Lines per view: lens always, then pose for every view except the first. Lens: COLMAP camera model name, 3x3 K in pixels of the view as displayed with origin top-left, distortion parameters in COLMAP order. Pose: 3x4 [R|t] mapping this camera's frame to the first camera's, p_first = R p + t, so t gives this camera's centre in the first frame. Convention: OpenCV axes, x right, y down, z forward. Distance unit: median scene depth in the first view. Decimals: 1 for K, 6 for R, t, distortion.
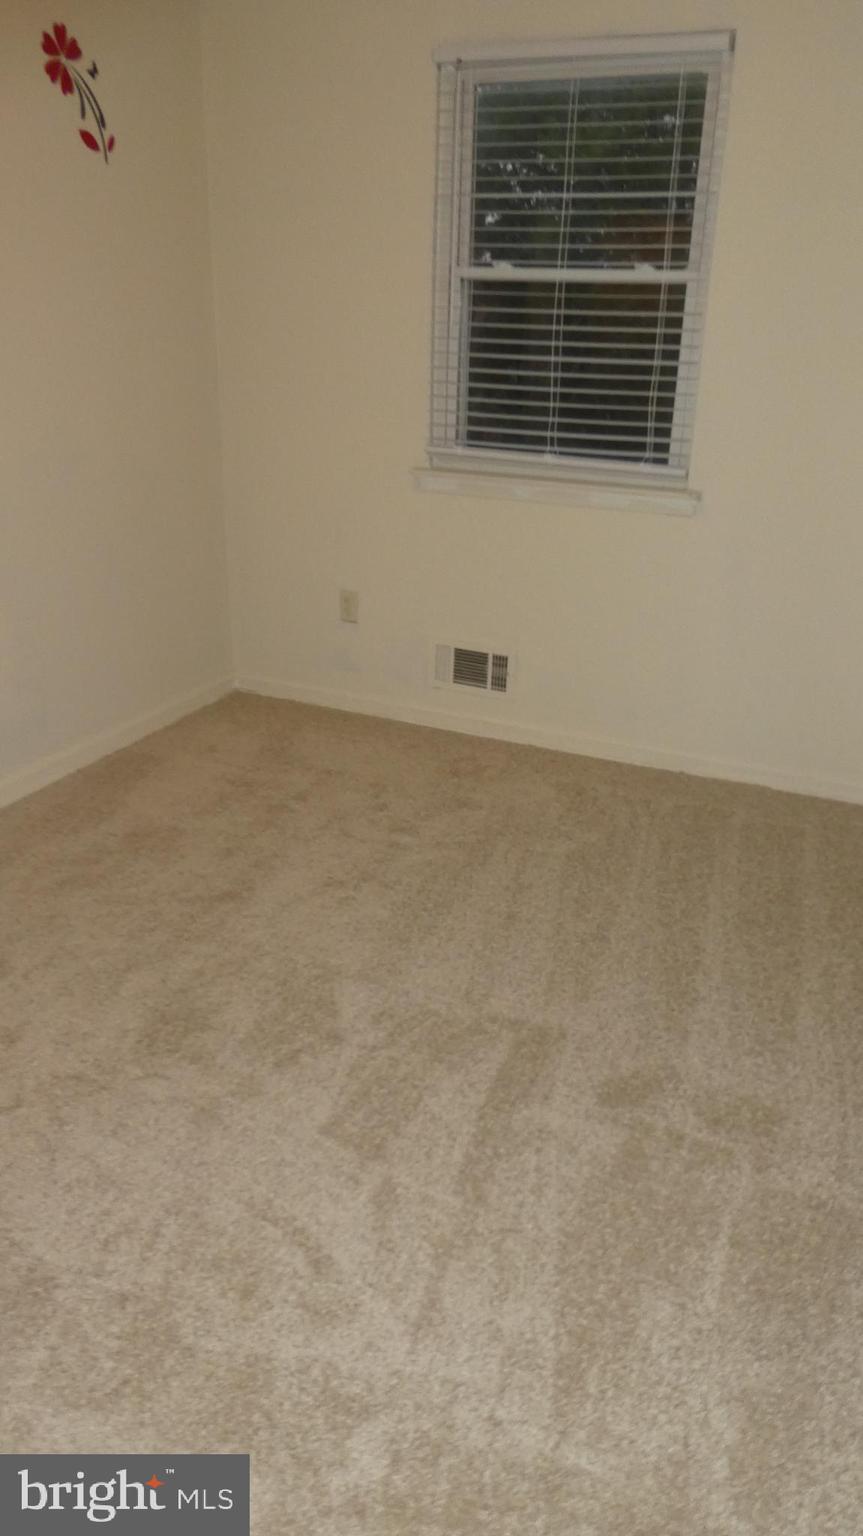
lens RADIAL K [[1177.7, 0, 427.2], [0, 1177.7, 789.8], [0, 0, 1]] dist [0.004616, 0.001133]
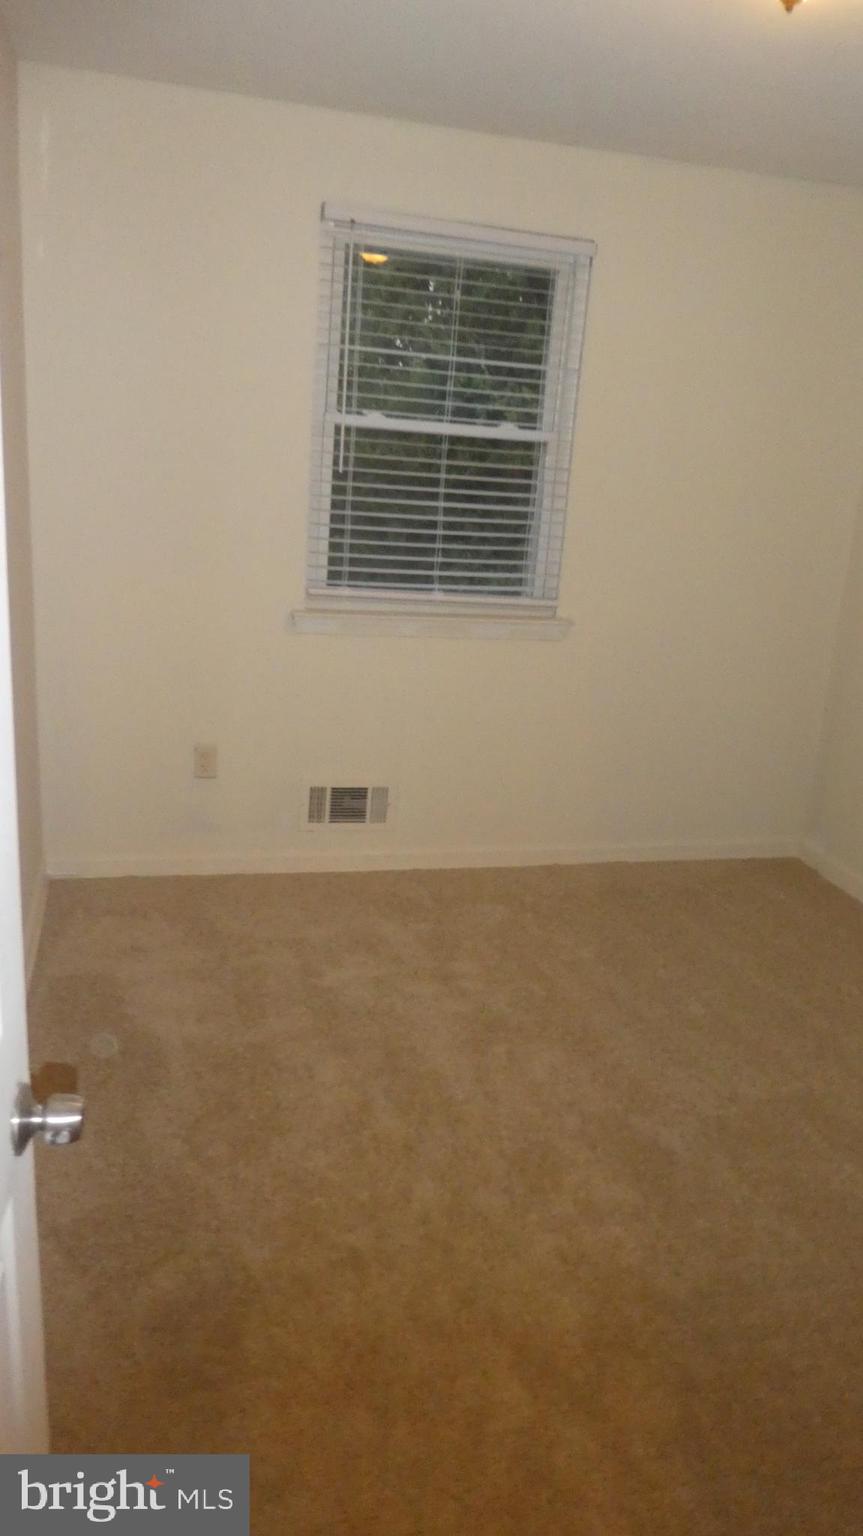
lens RADIAL K [[1181.7, 0, 424.1], [0, 1181.7, 772.1], [0, 0, 1]] dist [0.026425, 0.000551]
pose [[0.743648, -0.146032, 0.652428, -0.618524], [0.201739, 0.979380, -0.010732, -0.118886], [-0.637408, 0.139602, 0.757775, 0.231123]]
